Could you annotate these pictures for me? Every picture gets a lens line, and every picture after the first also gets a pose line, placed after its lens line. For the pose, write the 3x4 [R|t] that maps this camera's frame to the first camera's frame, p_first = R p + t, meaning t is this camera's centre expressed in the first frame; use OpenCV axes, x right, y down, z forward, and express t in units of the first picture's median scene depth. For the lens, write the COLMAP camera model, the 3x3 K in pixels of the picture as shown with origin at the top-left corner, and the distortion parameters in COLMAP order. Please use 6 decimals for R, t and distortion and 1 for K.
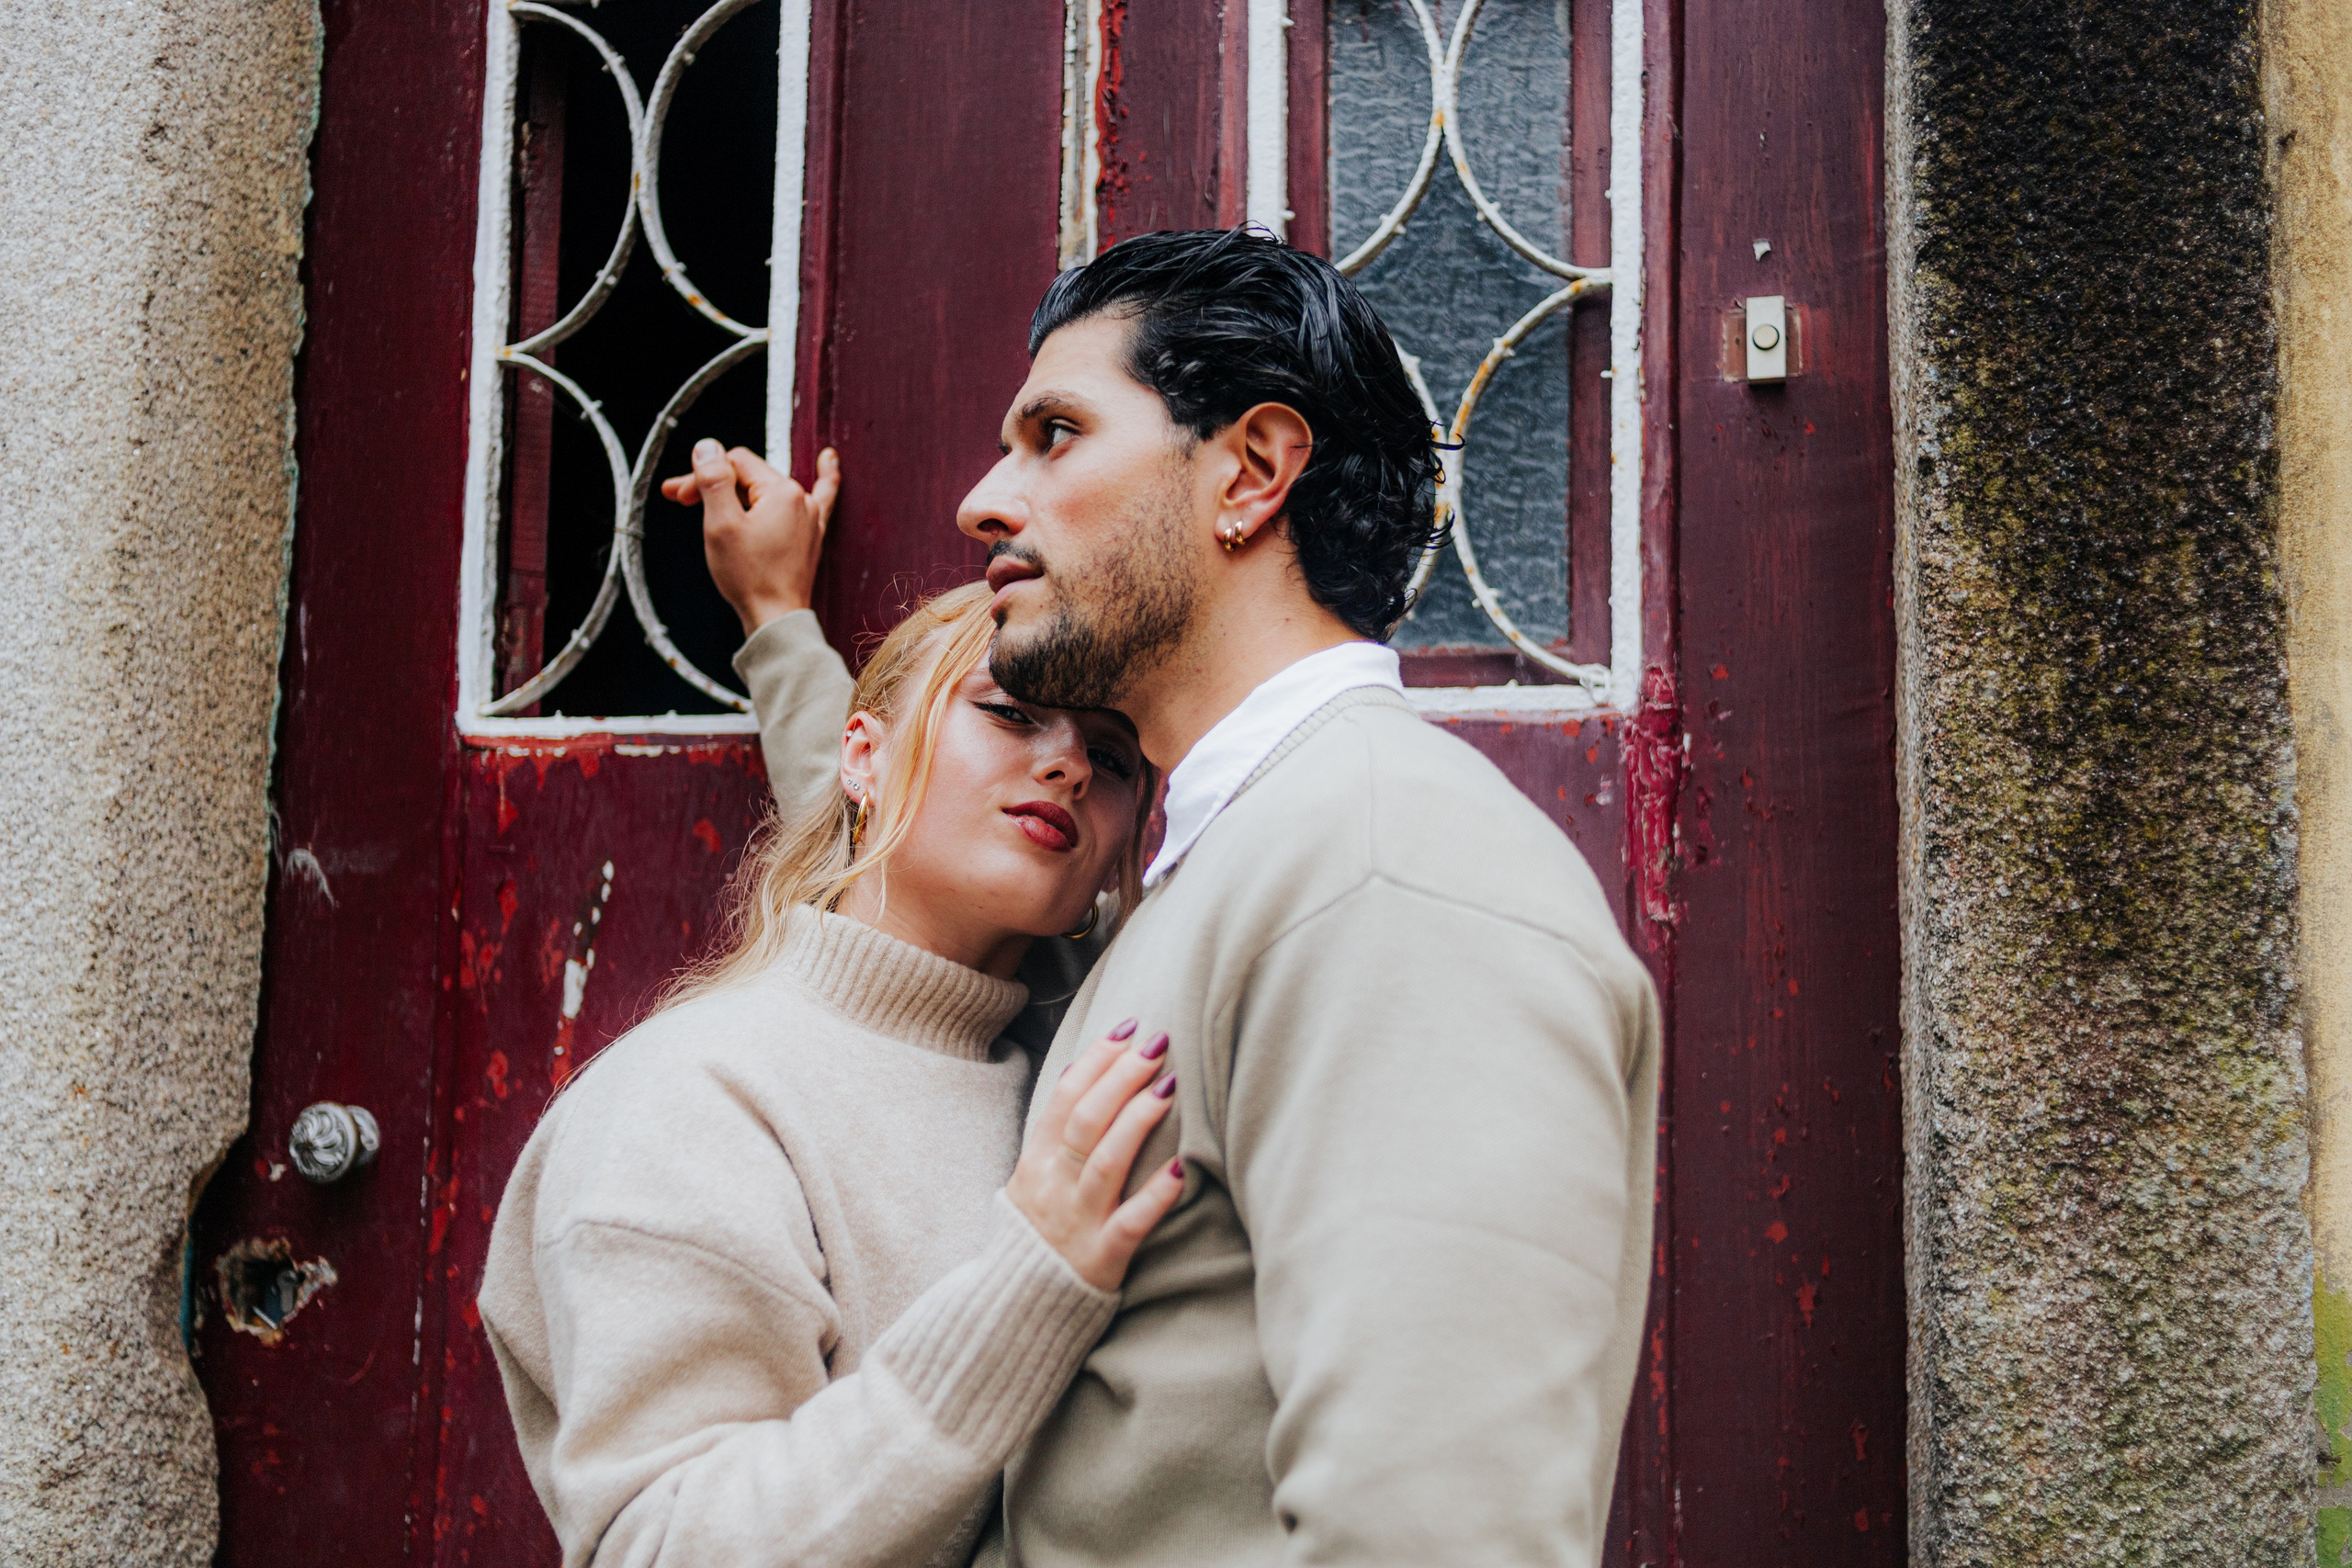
lens RADIAL K [[2327.4, 0, 1180.0], [0, 2327.4, 786.3], [0, 0, 1]] dist [0.001714, 0.010079]
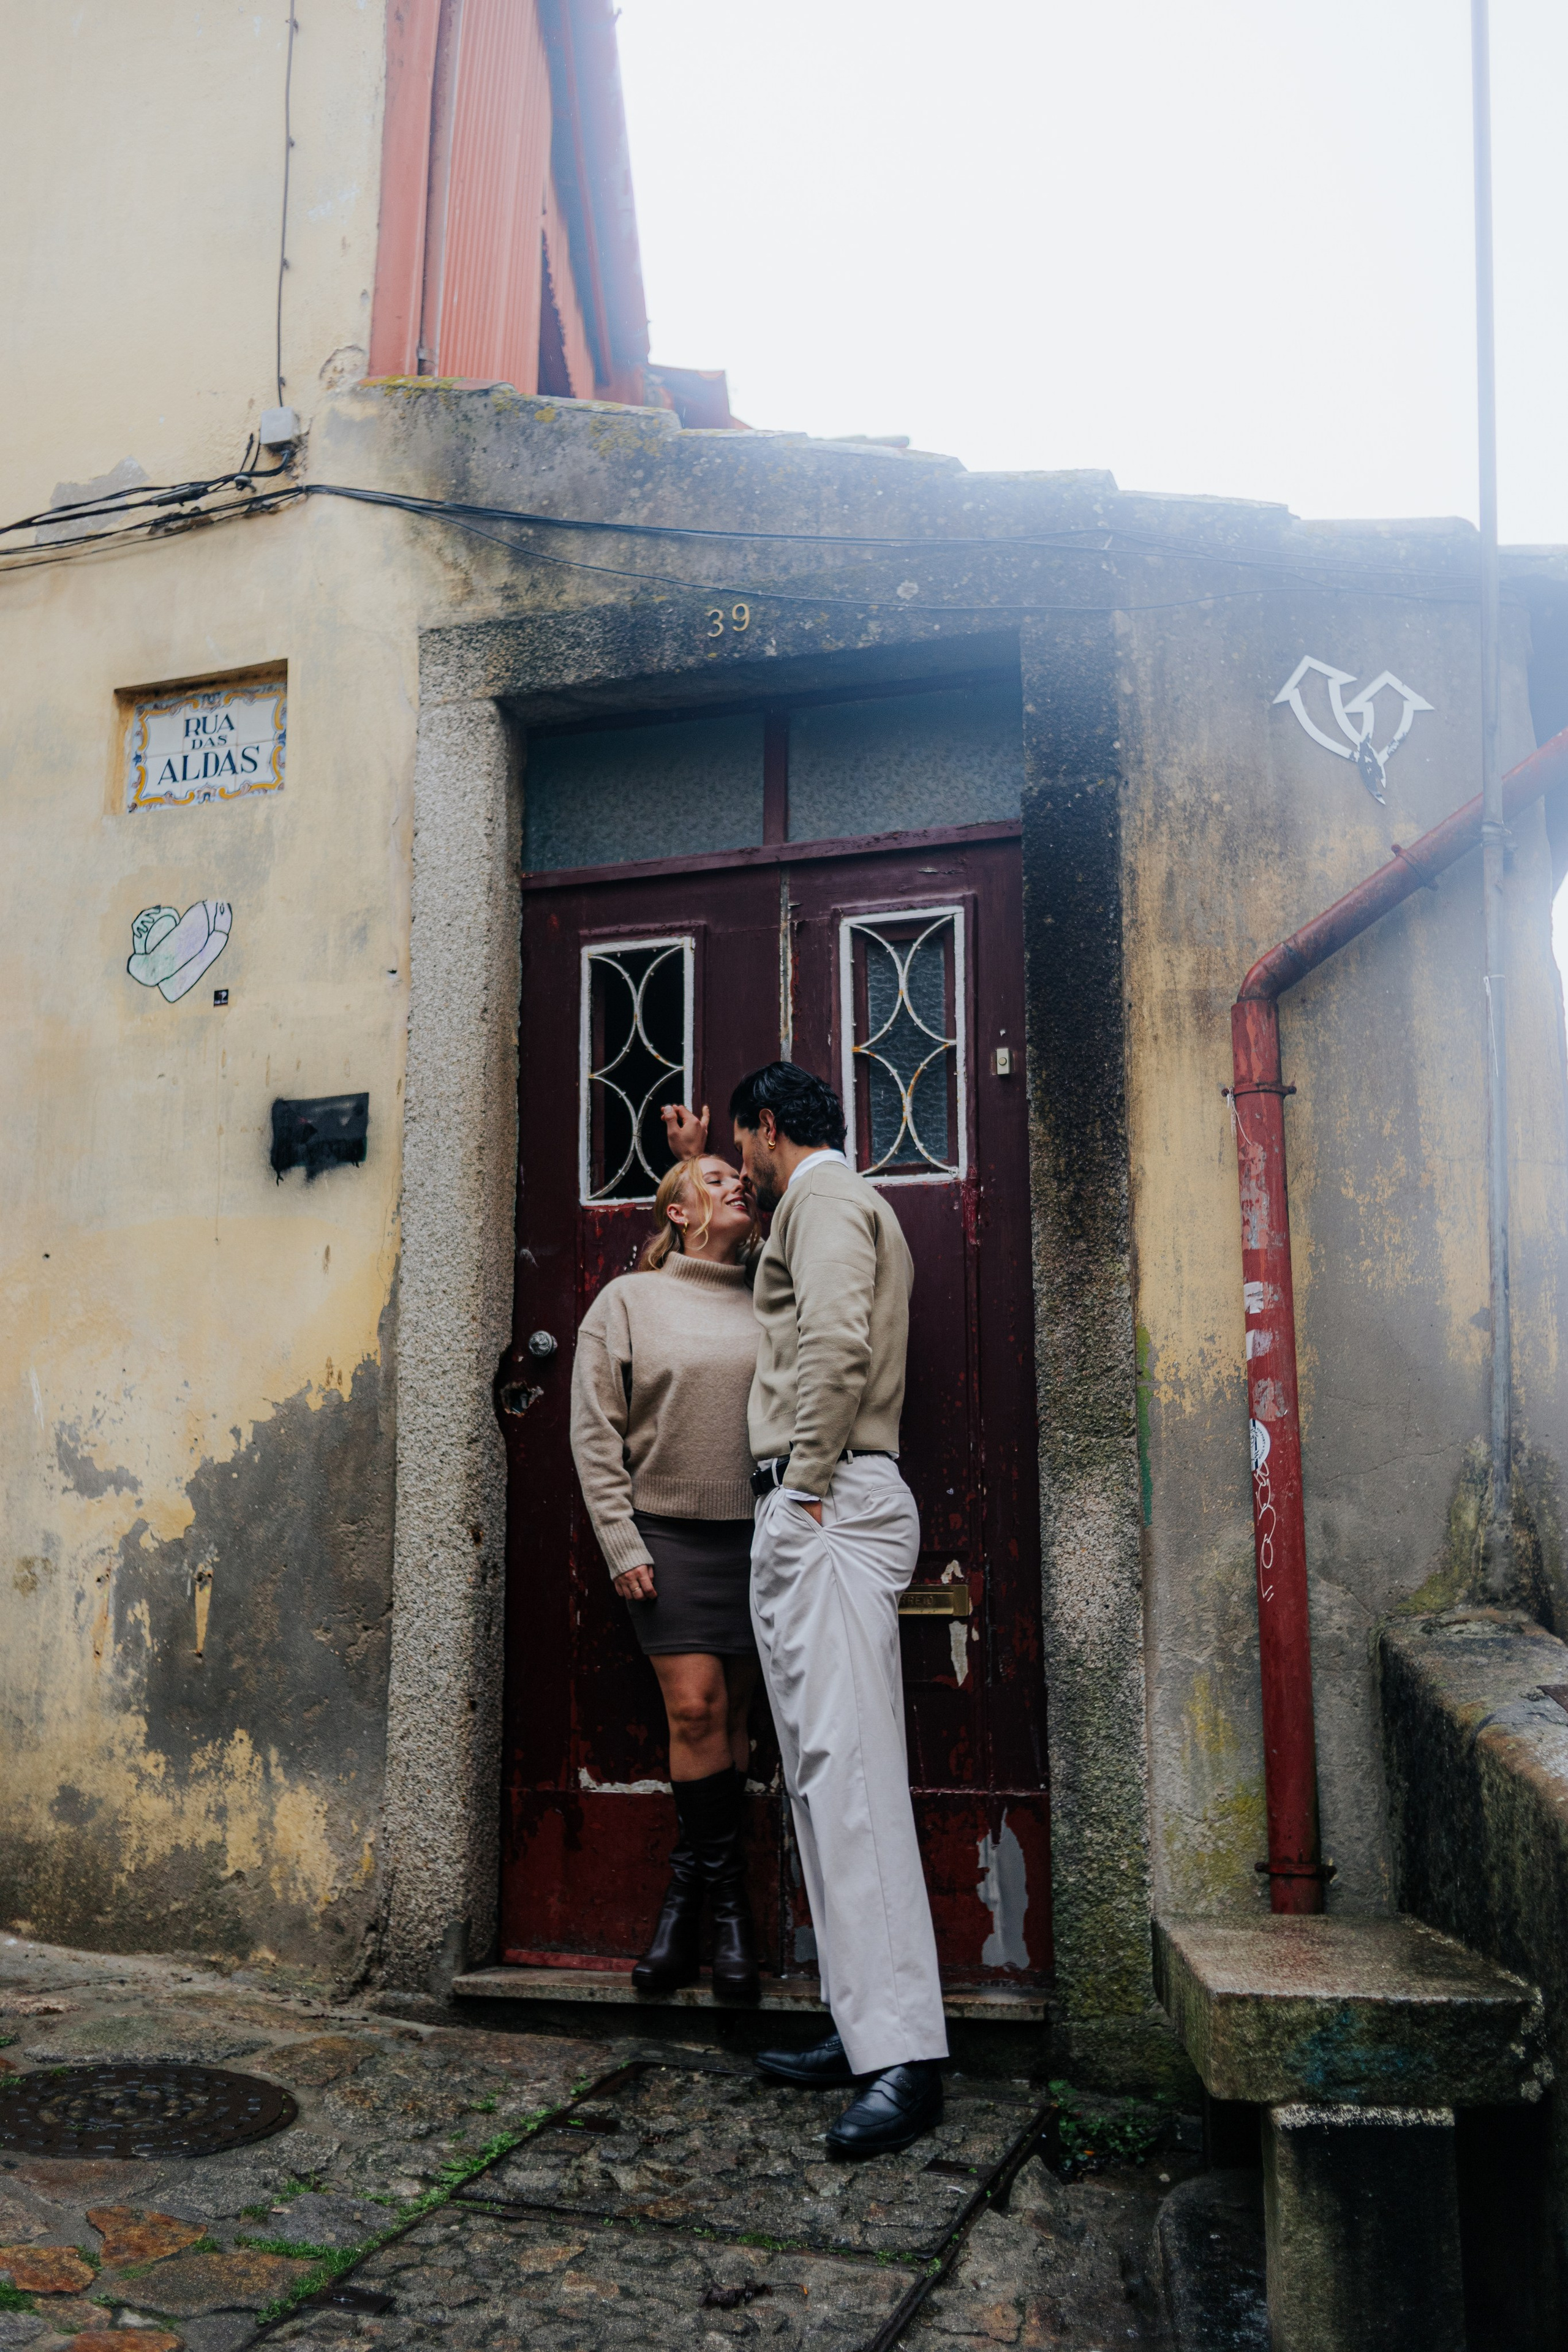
lens RADIAL K [[2307.0, 0, 781.0], [0, 2307.0, 1169.1], [0, 0, 1]] dist [-0.140675, 0.084319]
pose [[0.997696, -0.033870, -0.058789, 0.123631], [0.028051, 0.994876, -0.097135, 0.238229], [0.061778, 0.095262, 0.993533, -2.022634]]
